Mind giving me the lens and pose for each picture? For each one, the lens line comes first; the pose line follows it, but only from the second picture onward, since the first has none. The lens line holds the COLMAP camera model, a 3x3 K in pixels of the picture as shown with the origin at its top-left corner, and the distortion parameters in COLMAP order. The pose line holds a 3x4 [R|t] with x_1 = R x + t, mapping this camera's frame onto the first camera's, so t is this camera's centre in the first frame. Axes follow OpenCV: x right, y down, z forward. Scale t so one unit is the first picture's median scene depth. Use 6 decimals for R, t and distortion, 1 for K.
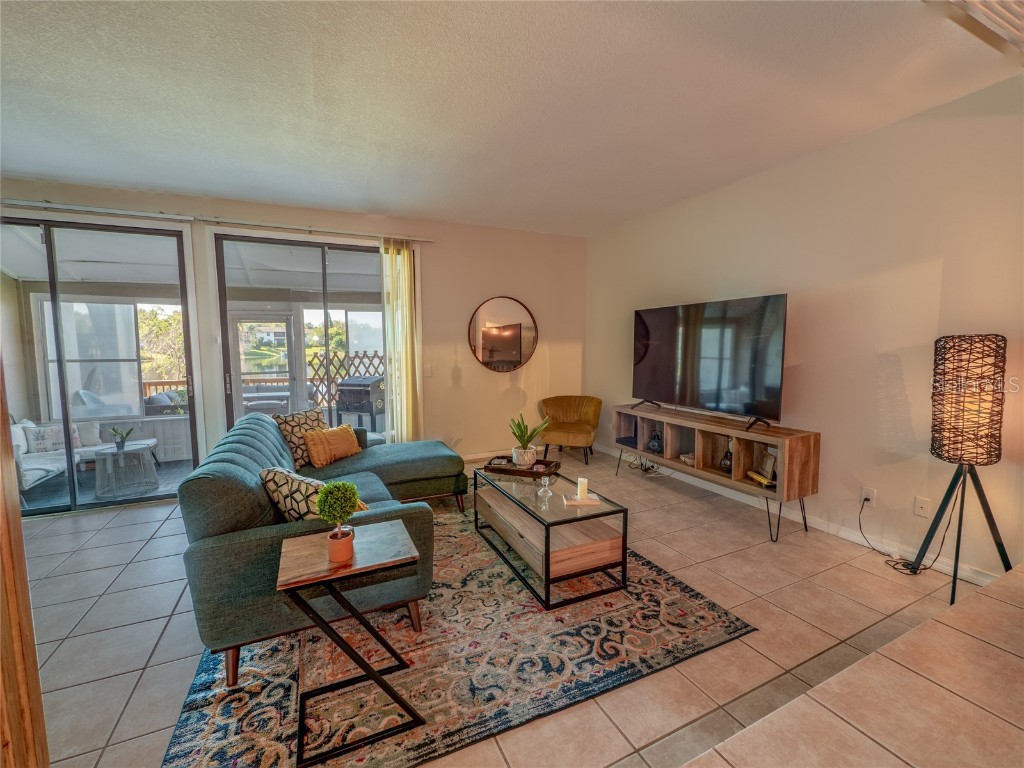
lens RADIAL K [[432.7, 0, 512.0], [0, 432.7, 384.0], [0, 0, 1]] dist [0.000279, 0.000171]
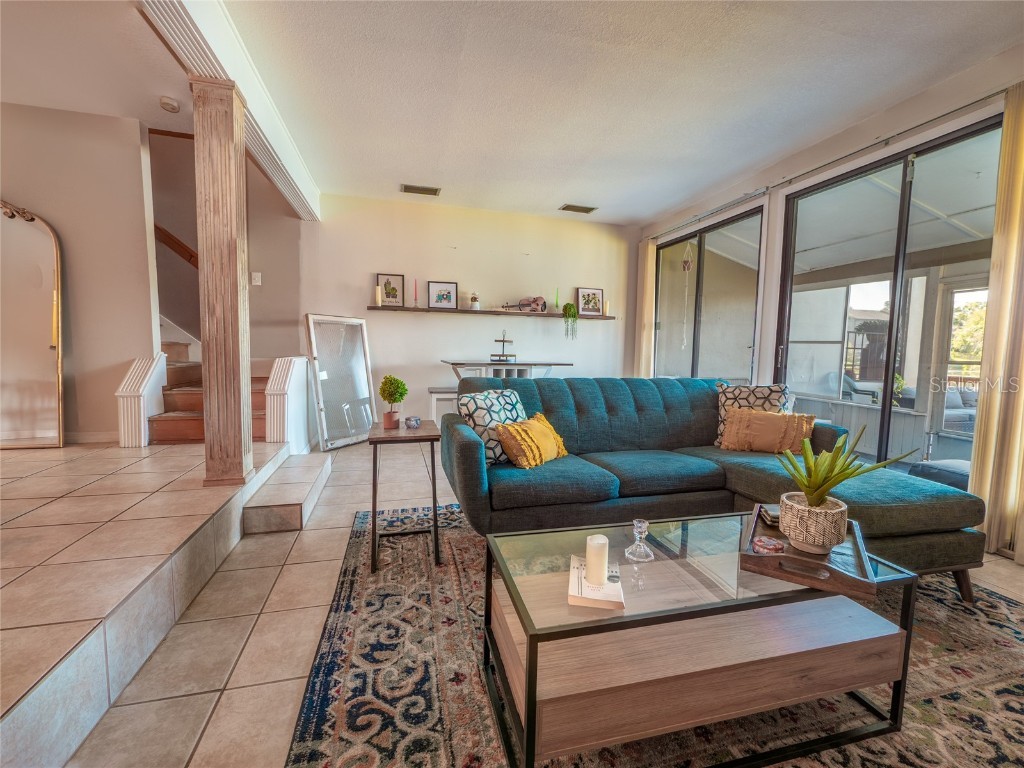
lens RADIAL K [[432.7, 0, 512.0], [0, 432.7, 384.0], [0, 0, 1]] dist [0.000279, 0.000171]
pose [[-0.170234, 0.088858, -0.981389, 0.801238], [-0.096400, 0.989647, 0.106328, 0.030919], [0.980677, 0.112706, -0.159905, 1.300717]]
